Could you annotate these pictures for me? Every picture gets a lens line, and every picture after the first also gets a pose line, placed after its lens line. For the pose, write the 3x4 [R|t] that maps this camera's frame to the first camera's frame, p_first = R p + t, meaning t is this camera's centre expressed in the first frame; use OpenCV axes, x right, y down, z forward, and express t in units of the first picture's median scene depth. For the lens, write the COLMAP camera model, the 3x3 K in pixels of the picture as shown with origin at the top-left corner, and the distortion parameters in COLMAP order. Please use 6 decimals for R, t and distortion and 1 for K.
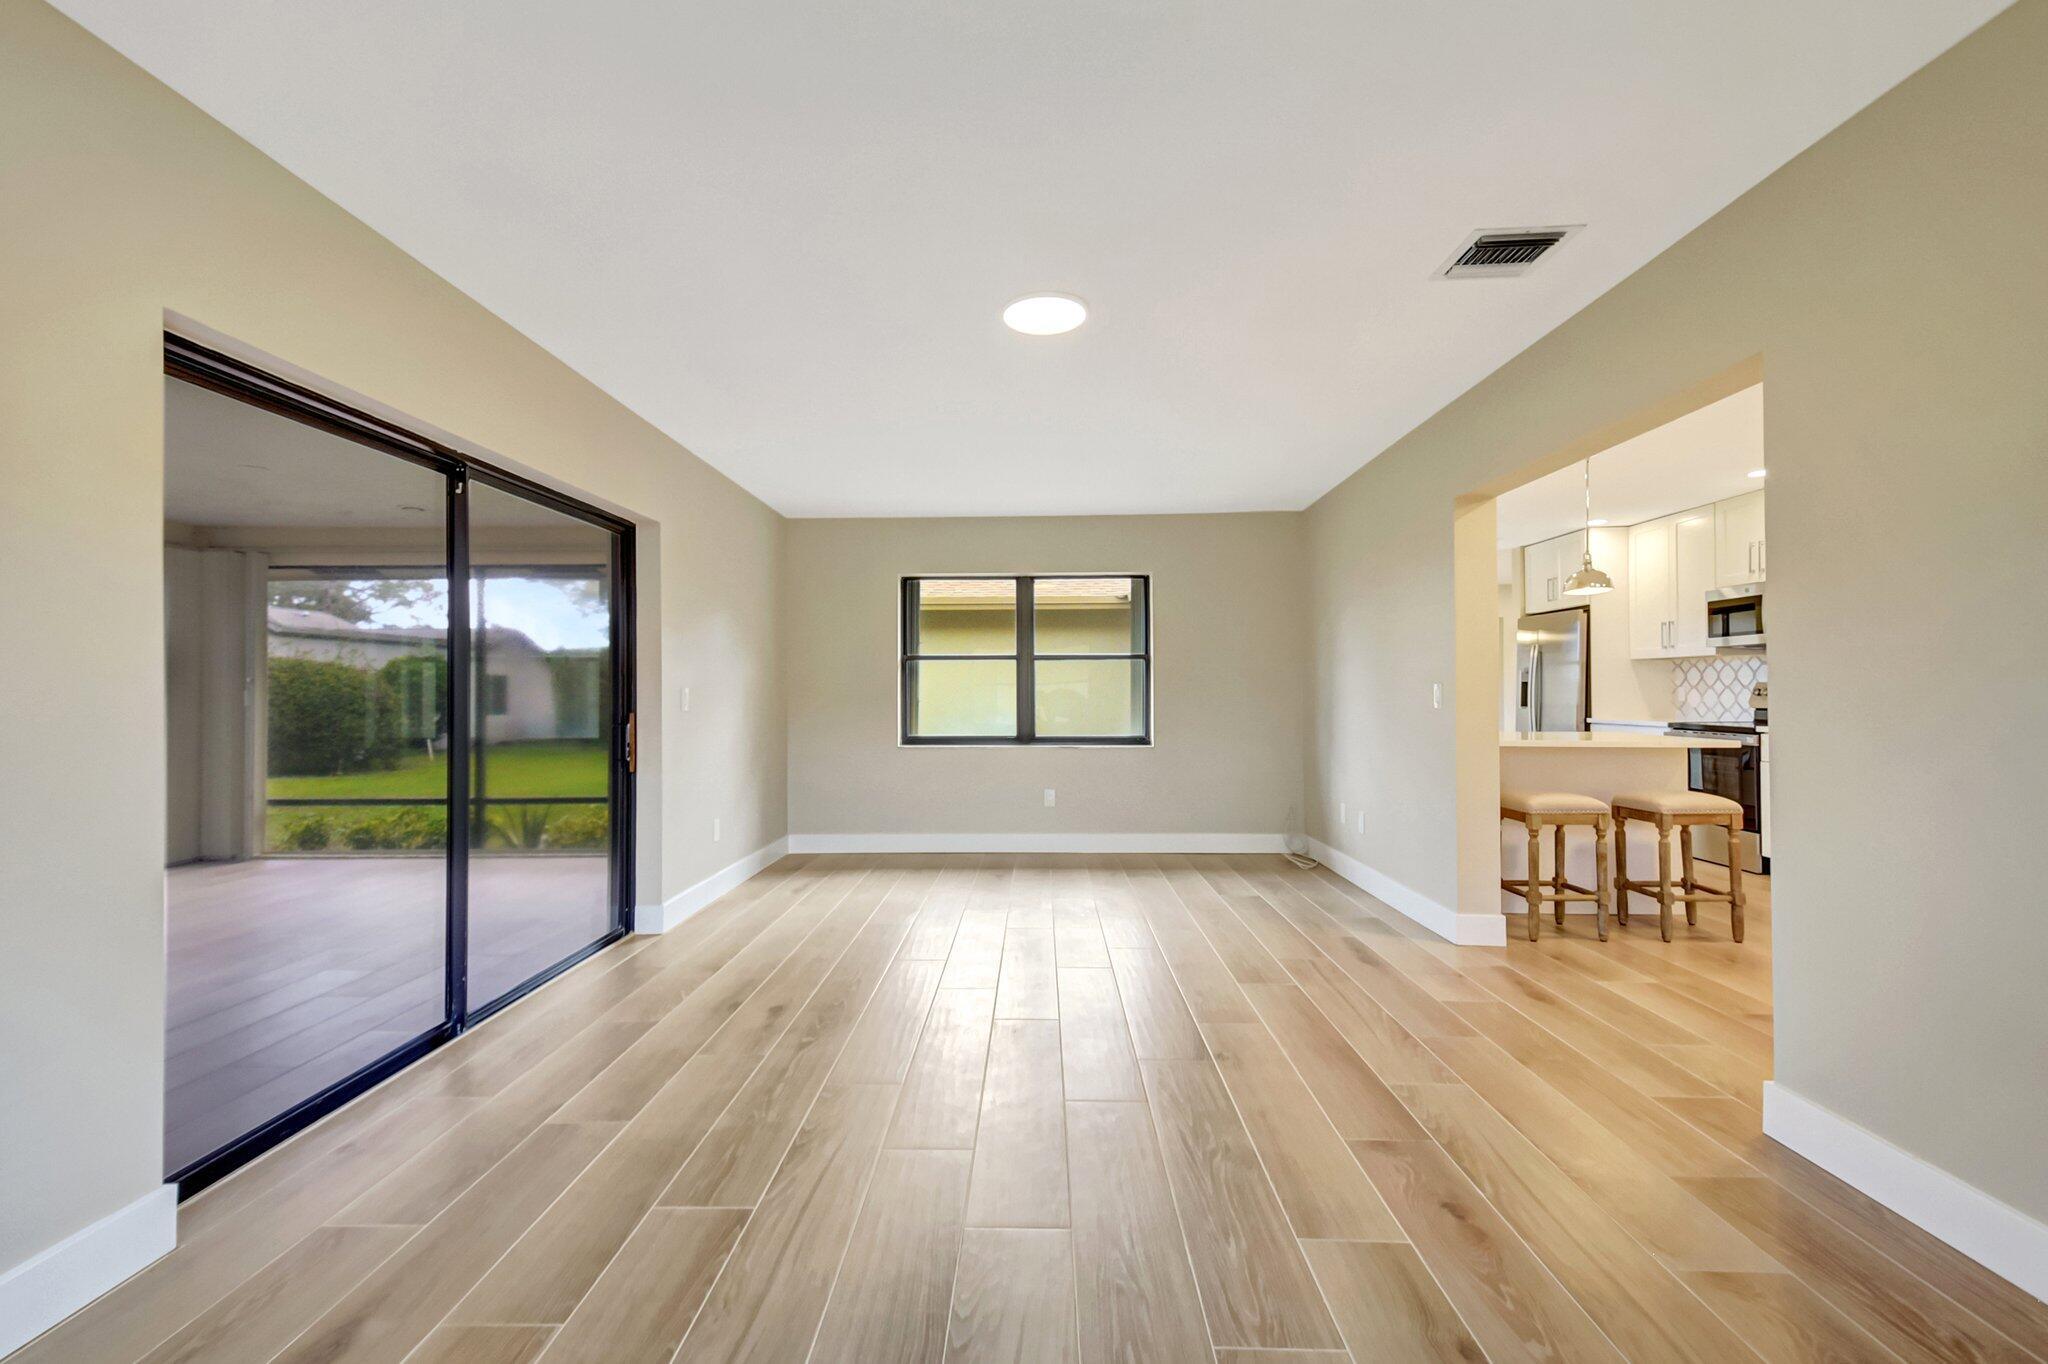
lens RADIAL K [[924.1, 0, 1008.5], [0, 924.1, 690.4], [0, 0, 1]] dist [0.009071, -0.003452]
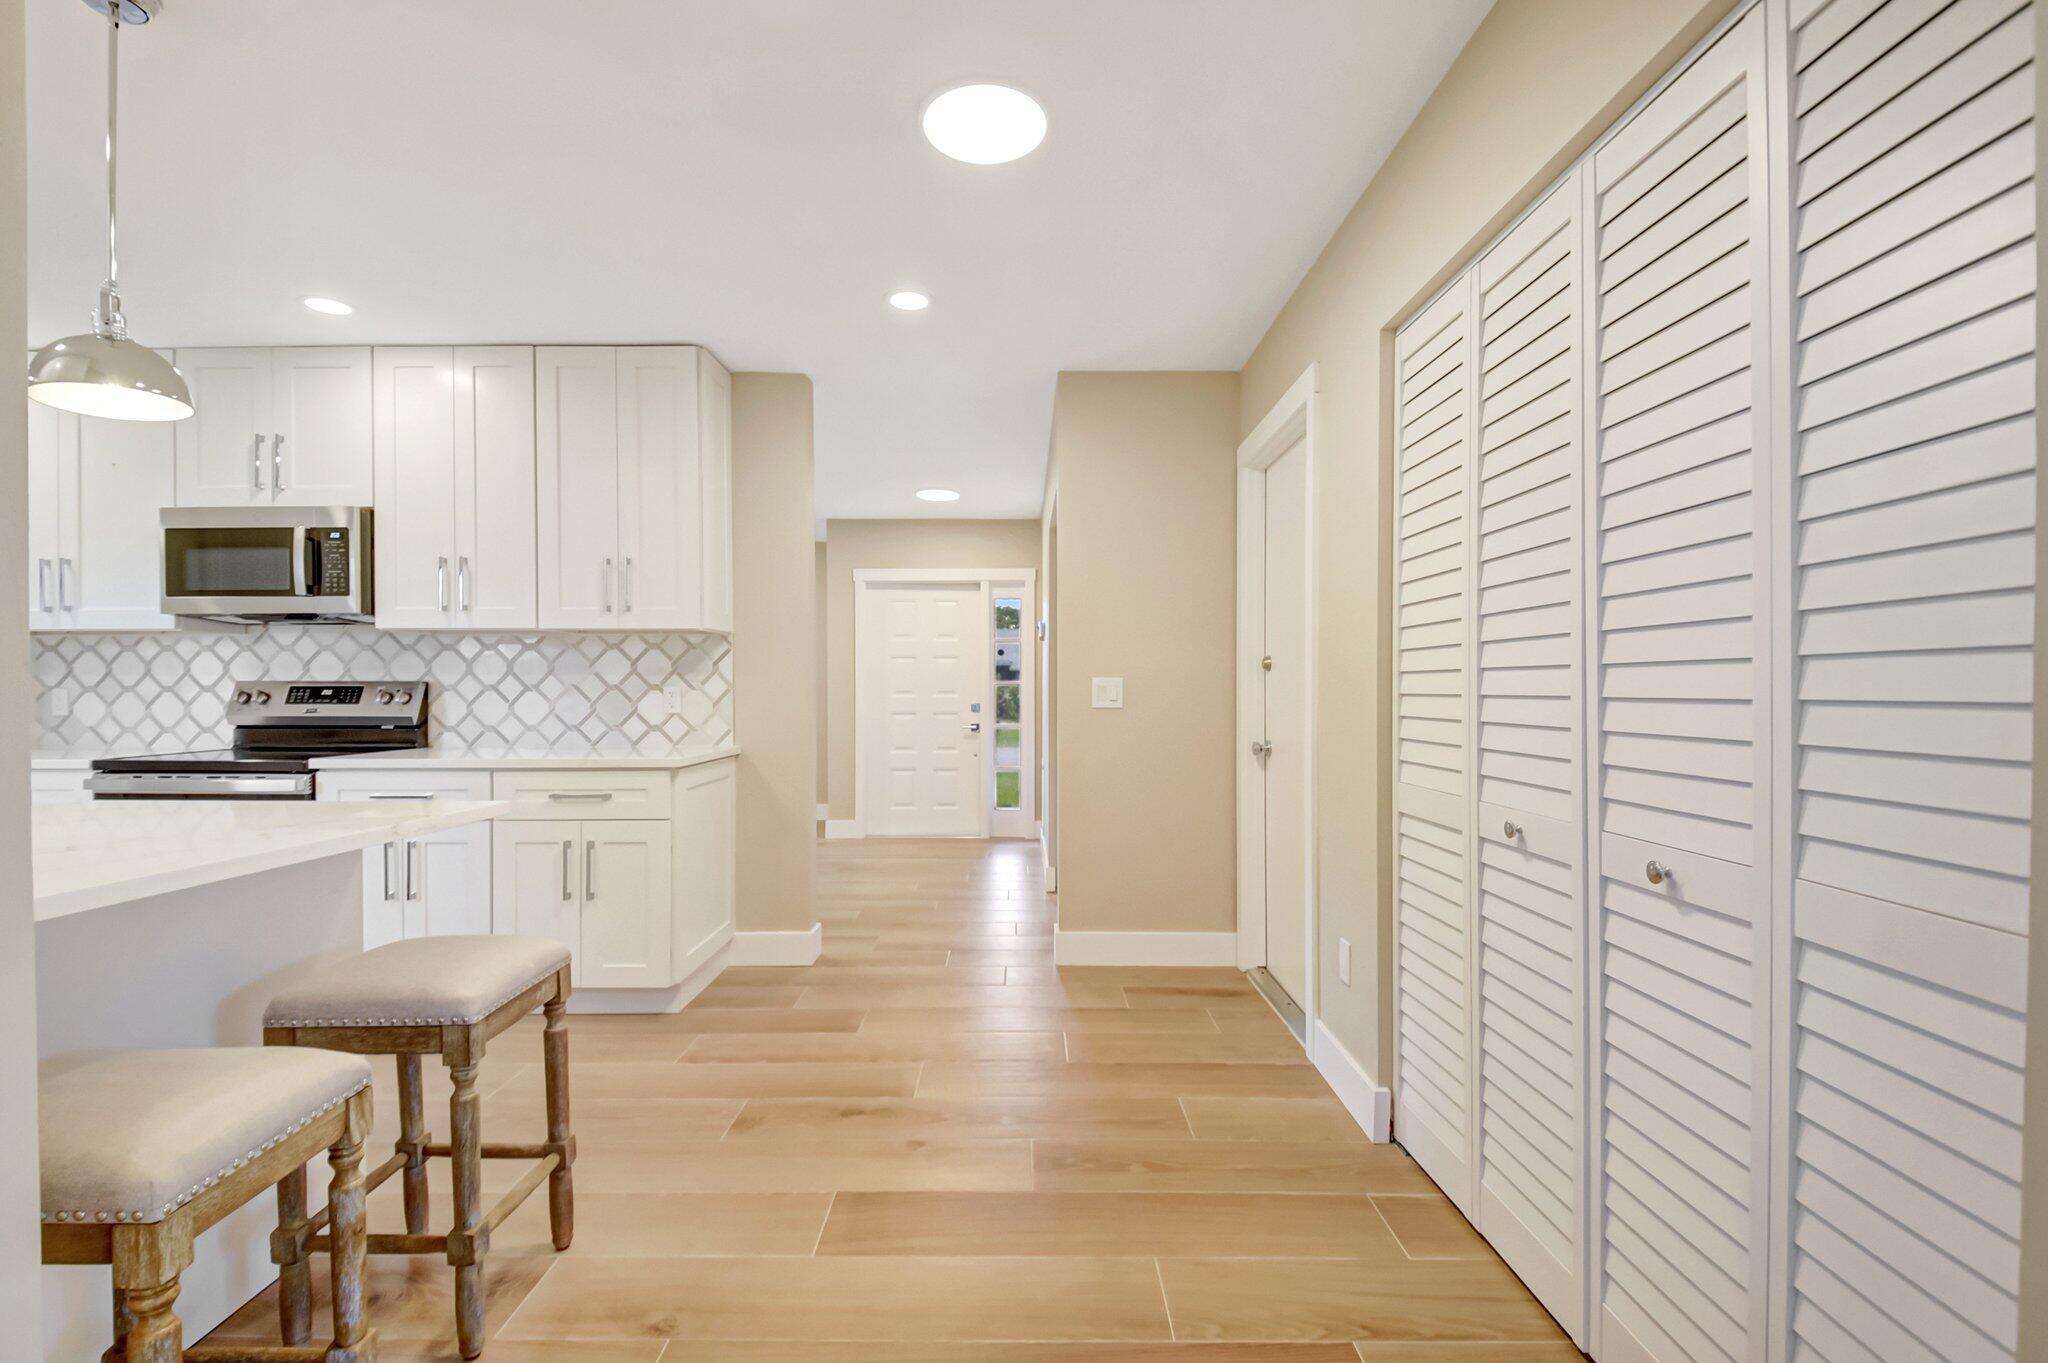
lens RADIAL K [[924.1, 0, 1011.4], [0, 924.1, 678.5], [0, 0, 1]] dist [0.009071, -0.003452]
pose [[-0.008196, 0.011998, 0.999894, 0.204771], [0.002264, 0.999926, -0.011980, -0.001986], [-0.999964, 0.002166, -0.008222, 0.497067]]
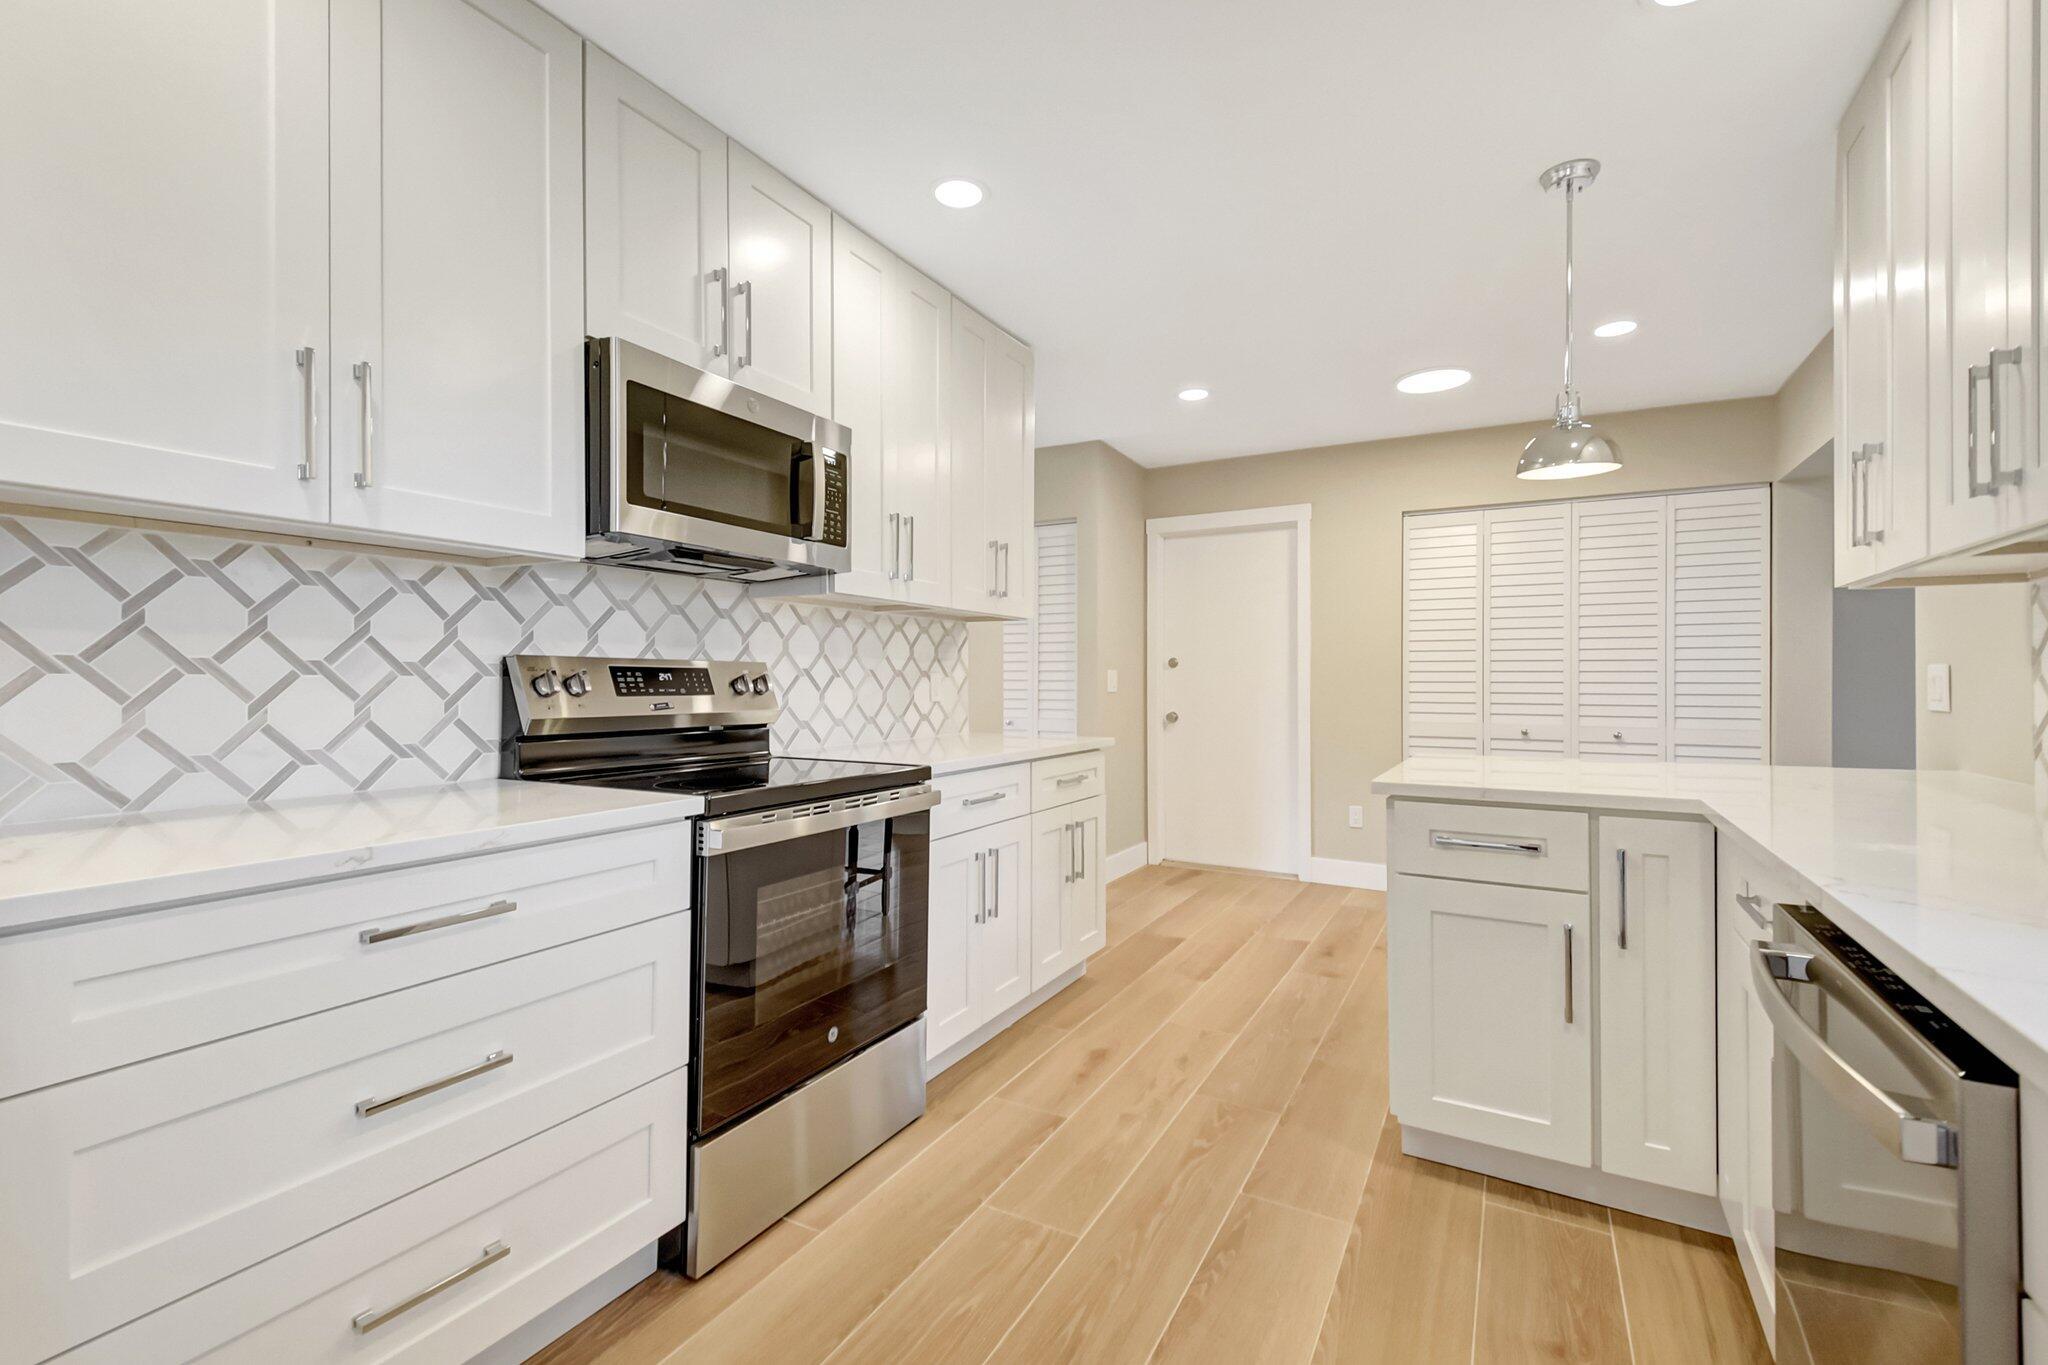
lens RADIAL K [[924.1, 0, 999.3], [0, 924.1, 657.3], [0, 0, 1]] dist [0.009071, -0.003452]
pose [[-0.884428, 0.011729, 0.466528, 0.491275], [-0.000539, 0.999658, -0.026153, 0.000355], [-0.466676, -0.023382, -0.884119, 1.165022]]
